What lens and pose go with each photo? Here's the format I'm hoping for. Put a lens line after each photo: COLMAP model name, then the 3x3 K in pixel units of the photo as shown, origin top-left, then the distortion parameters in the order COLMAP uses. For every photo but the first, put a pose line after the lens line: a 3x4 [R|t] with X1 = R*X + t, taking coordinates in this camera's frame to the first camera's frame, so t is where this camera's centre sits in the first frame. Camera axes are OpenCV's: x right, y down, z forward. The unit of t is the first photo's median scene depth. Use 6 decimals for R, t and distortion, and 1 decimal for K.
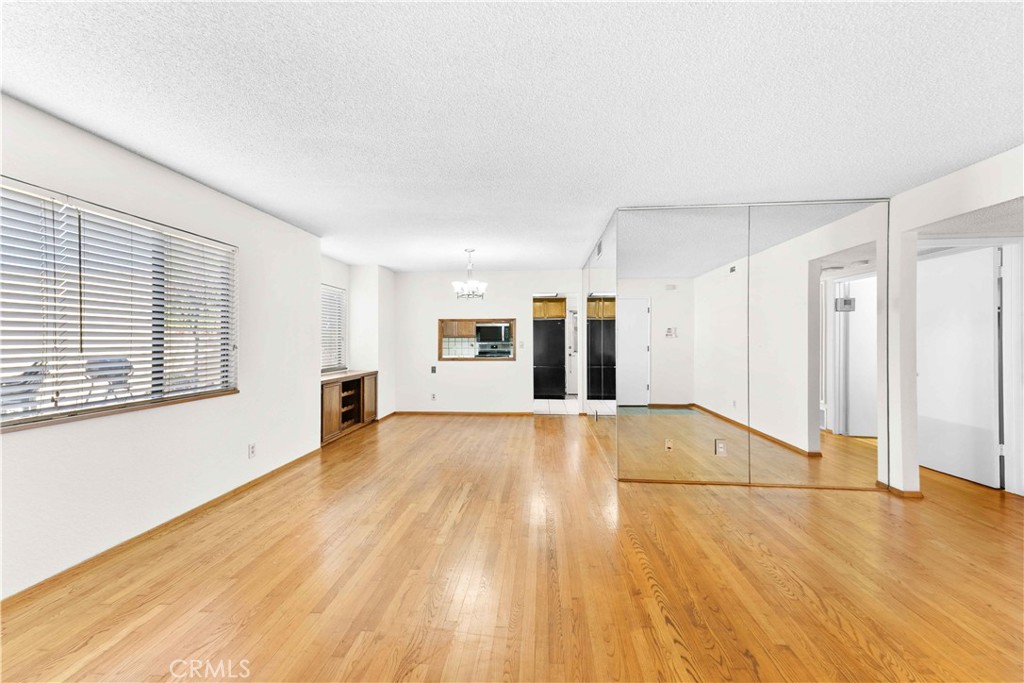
lens RADIAL K [[417.3, 0, 506.2], [0, 417.3, 341.0], [0, 0, 1]] dist [0.033551, -0.000317]
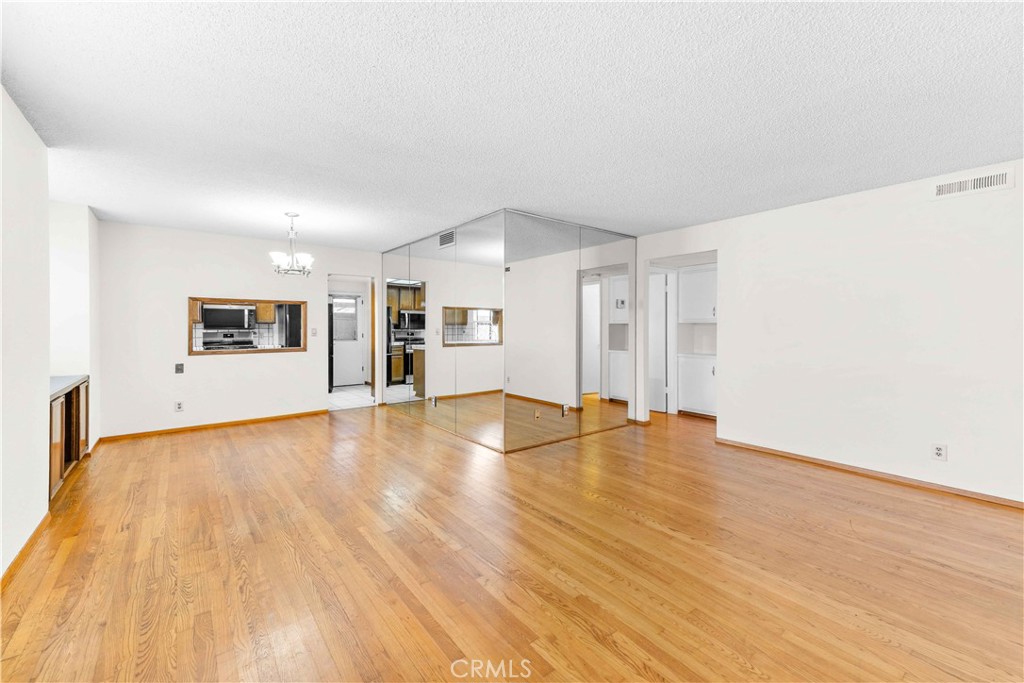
lens RADIAL K [[417.3, 0, 506.2], [0, 417.3, 341.0], [0, 0, 1]] dist [0.033551, -0.000317]
pose [[0.743921, -0.019609, 0.667980, -0.355153], [-0.000766, 0.999544, 0.030195, -0.000144], [-0.668267, -0.022975, 0.743567, 0.133659]]
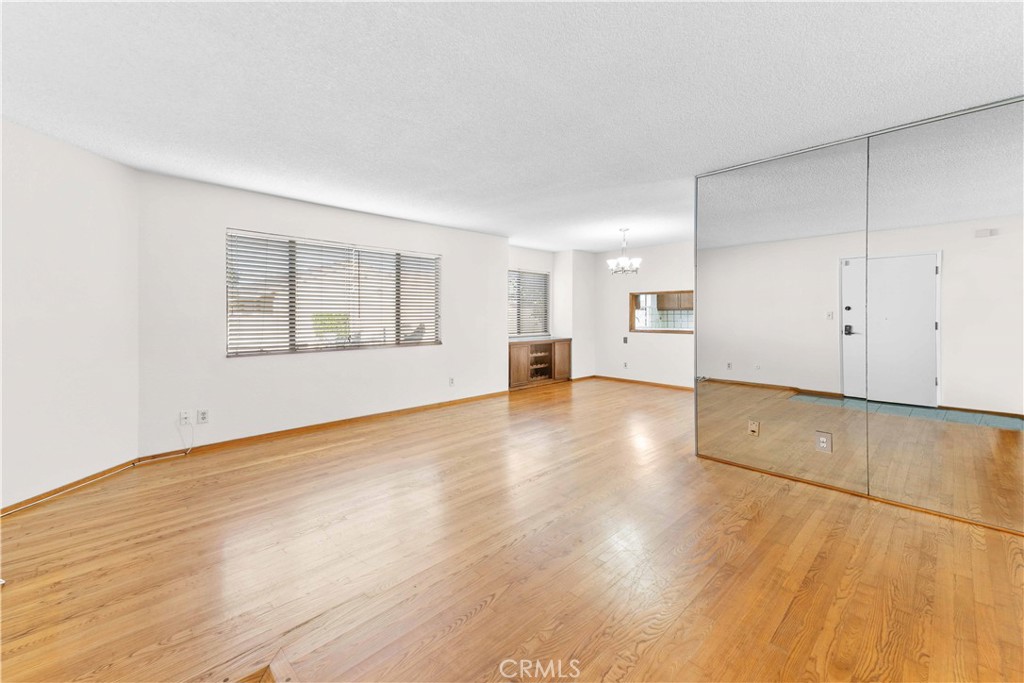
lens RADIAL K [[410.2, 0, 484.4], [0, 410.2, 310.8], [0, 0, 1]] dist [0.001402, 0.000103]
pose [[0.723817, -0.003481, -0.689983, 0.429451], [-0.002359, 0.999969, -0.007519, 0.003225], [0.689988, 0.007070, 0.723786, -0.026926]]
